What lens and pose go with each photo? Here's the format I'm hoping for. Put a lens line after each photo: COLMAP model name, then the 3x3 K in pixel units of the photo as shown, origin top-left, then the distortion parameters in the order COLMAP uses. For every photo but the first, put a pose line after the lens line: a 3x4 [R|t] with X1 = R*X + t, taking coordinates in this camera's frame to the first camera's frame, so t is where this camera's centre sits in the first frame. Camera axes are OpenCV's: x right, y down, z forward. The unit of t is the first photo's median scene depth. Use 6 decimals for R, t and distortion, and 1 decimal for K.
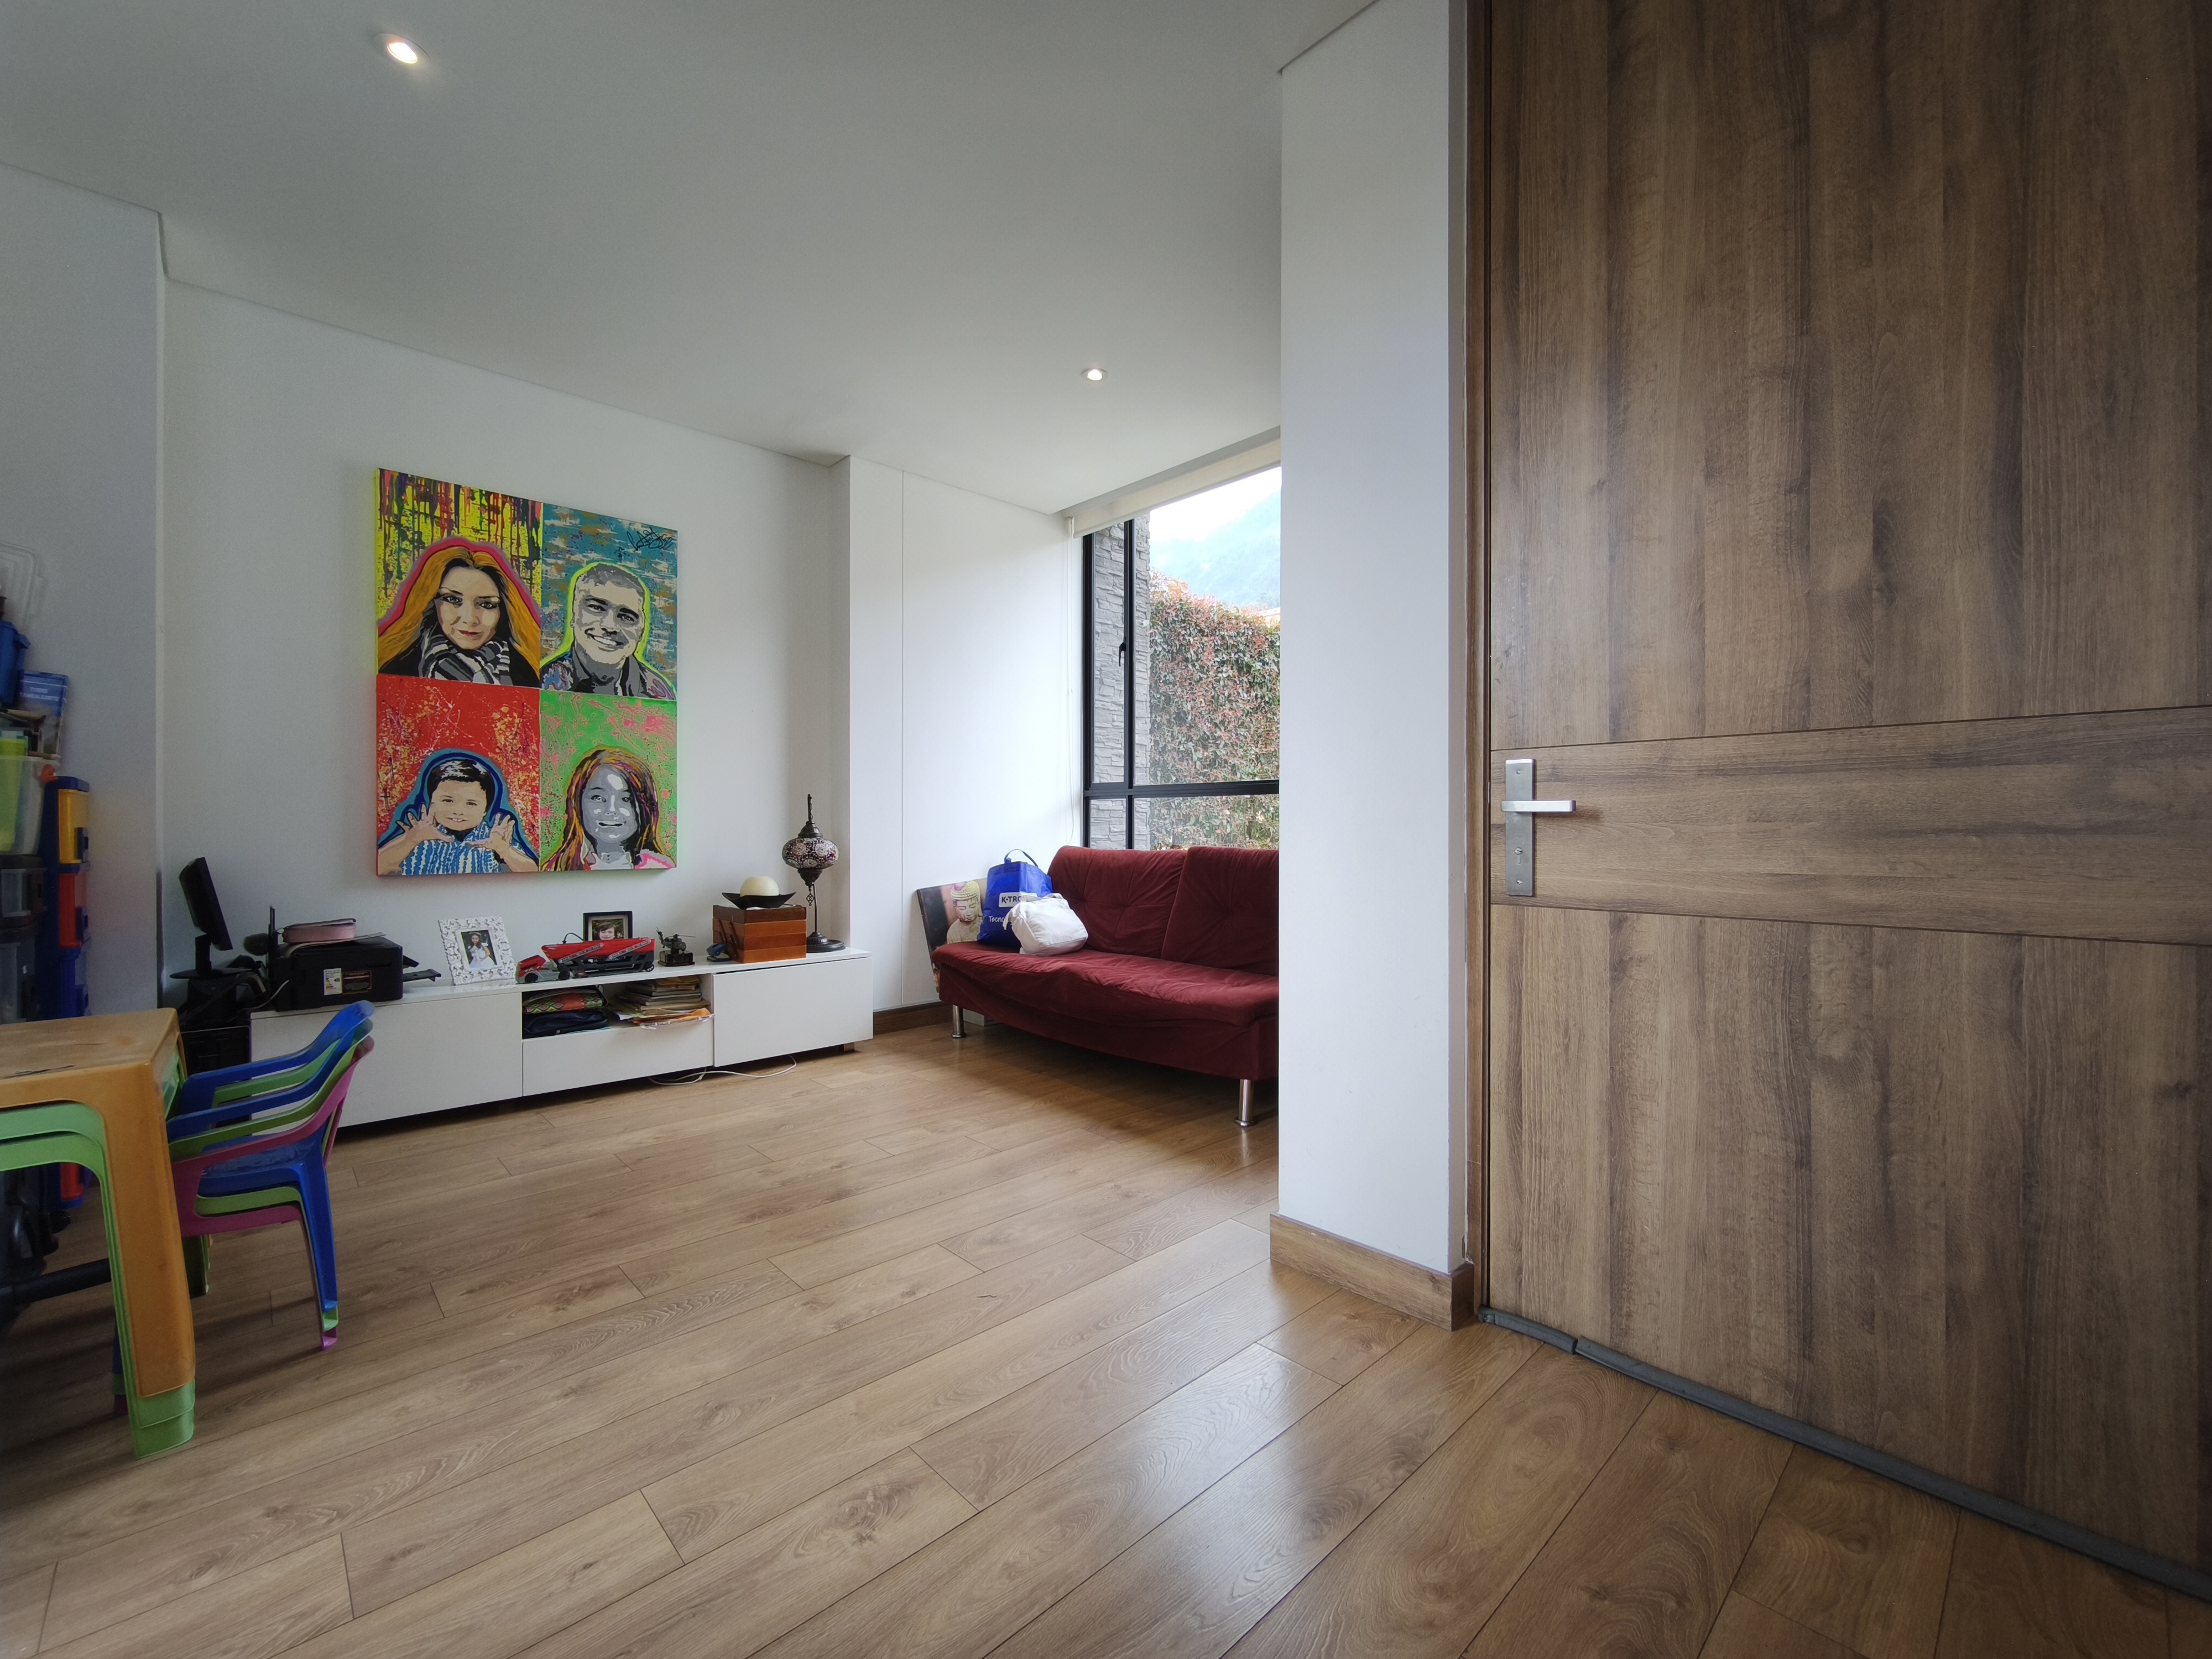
lens RADIAL K [[918.6, 0, 1104.1], [0, 918.6, 828.4], [0, 0, 1]] dist [-0.000366, 0.000101]
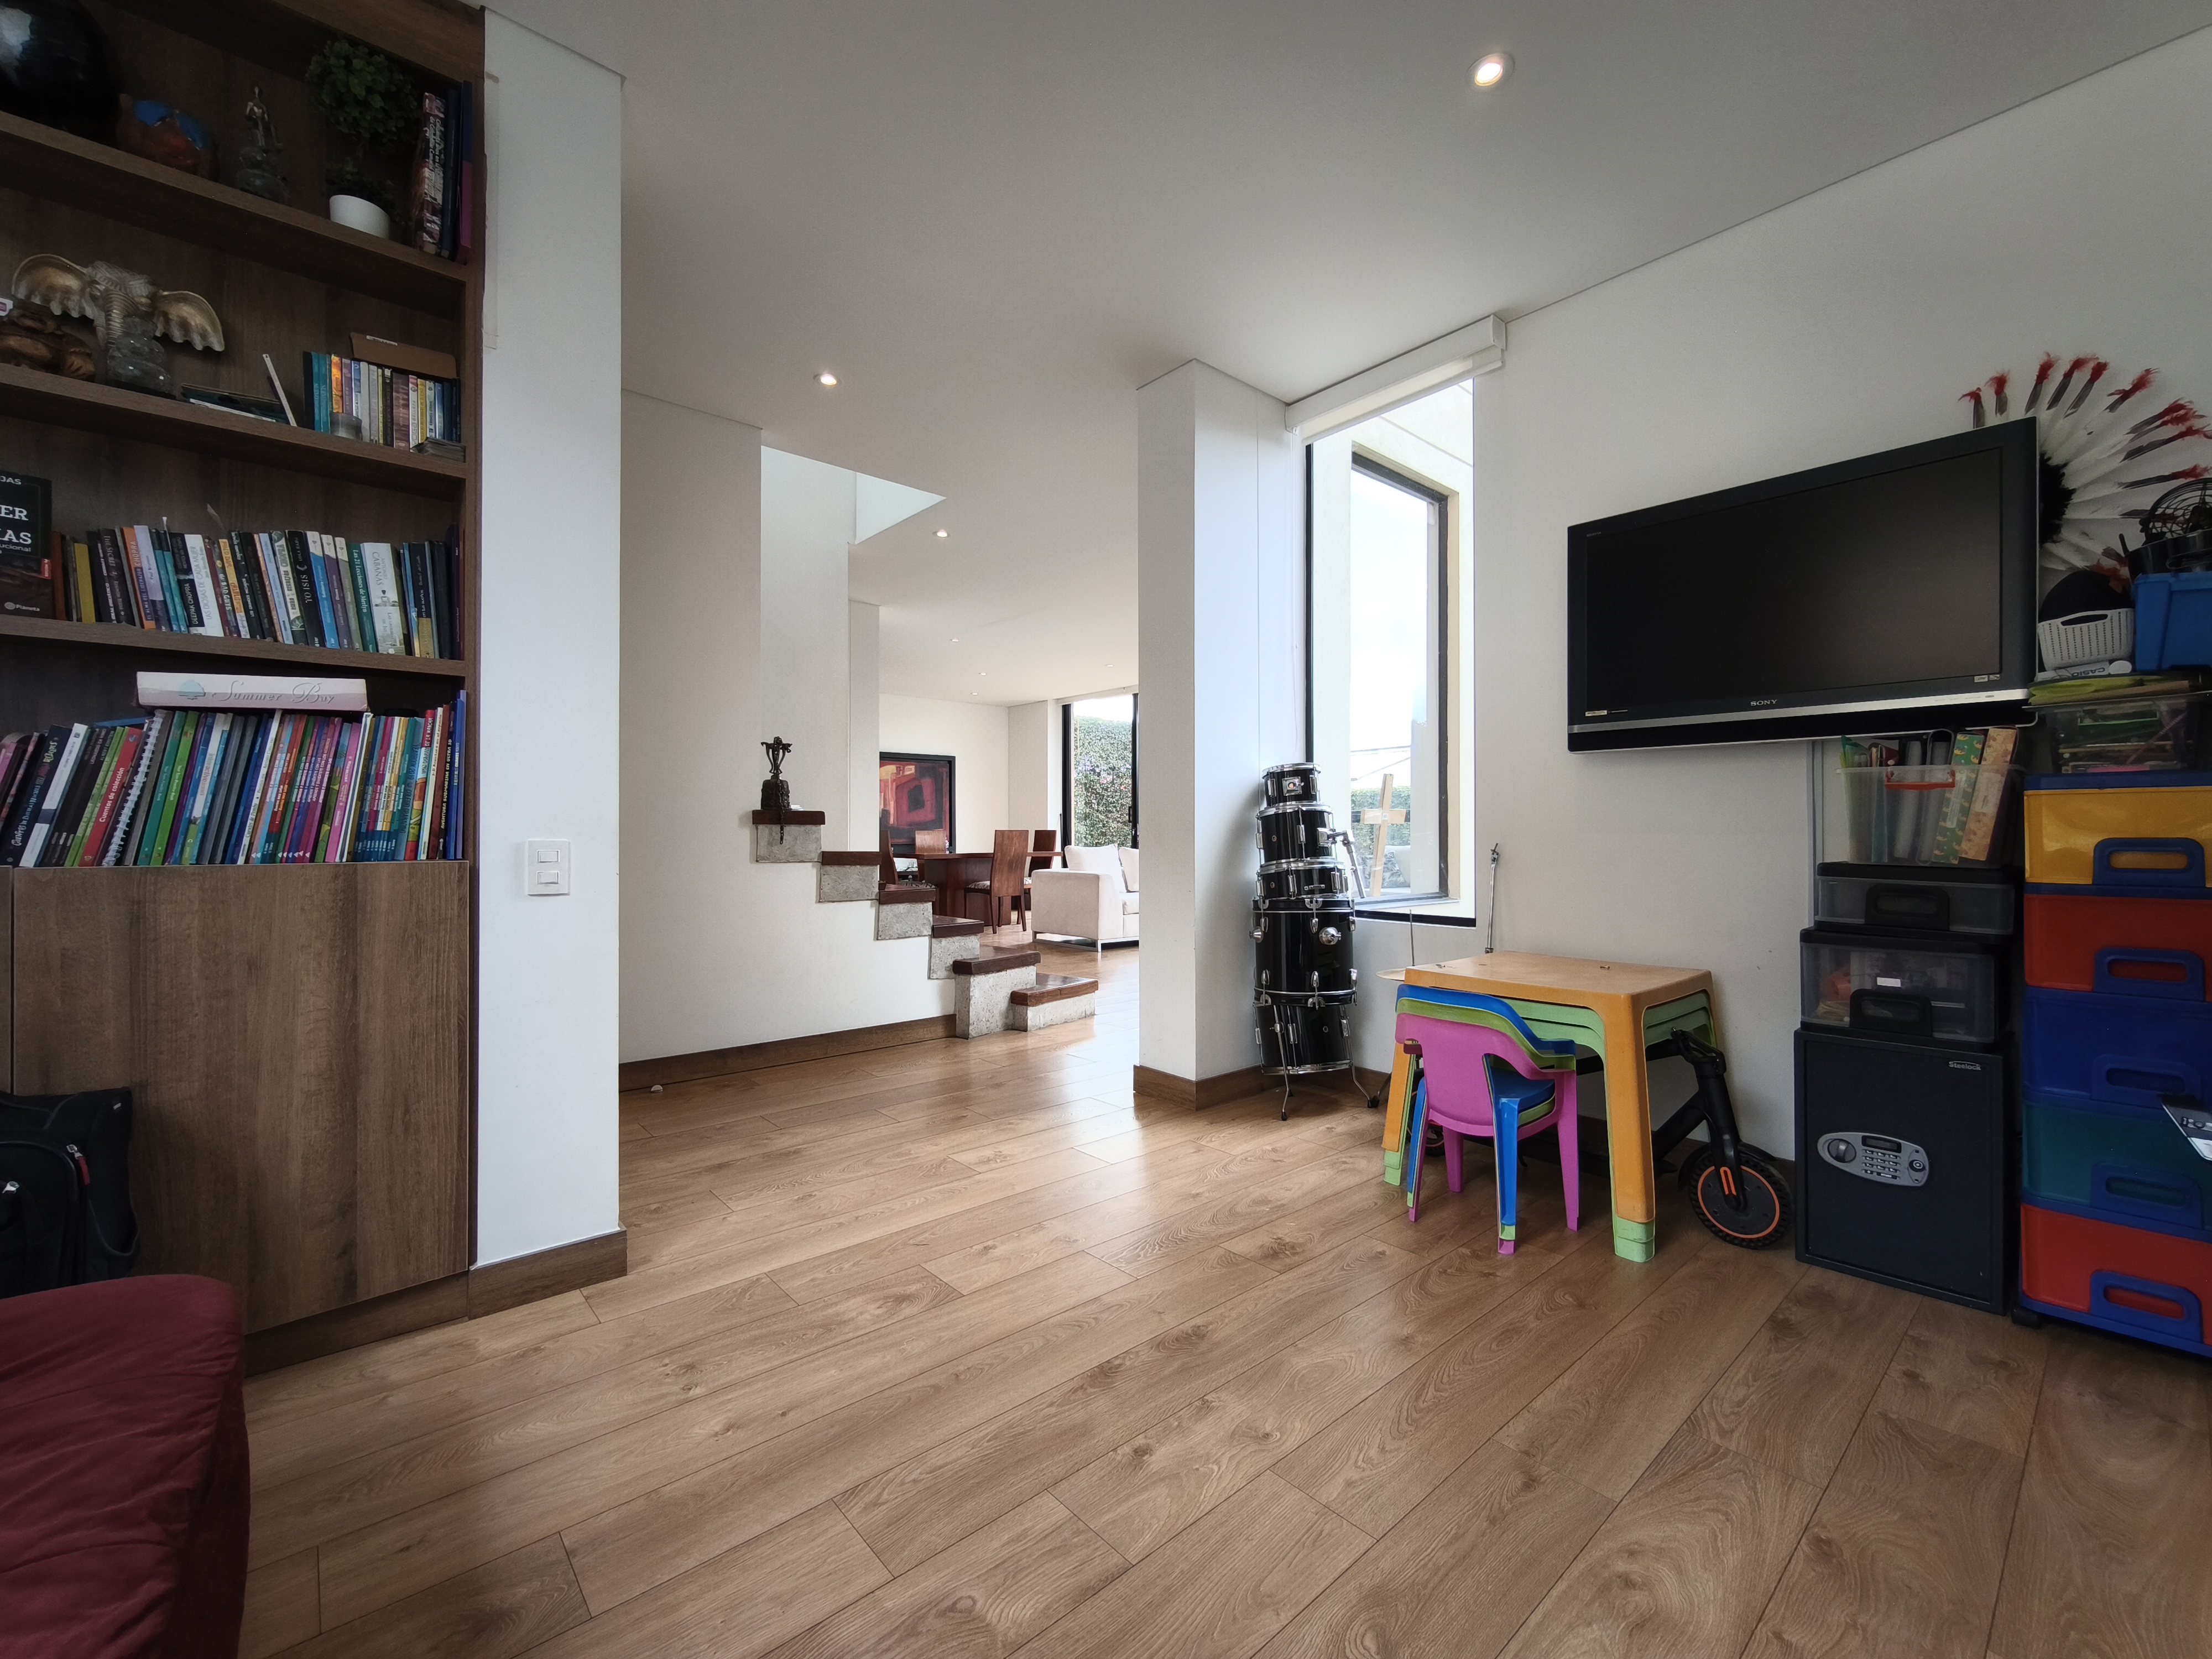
lens RADIAL K [[918.6, 0, 1104.1], [0, 918.6, 828.4], [0, 0, 1]] dist [-0.000366, 0.000101]
pose [[-0.999383, -0.000101, 0.035117, -0.518303], [-0.000287, 0.999986, -0.005302, -0.005439], [-0.035116, -0.005309, -0.999369, 2.801329]]
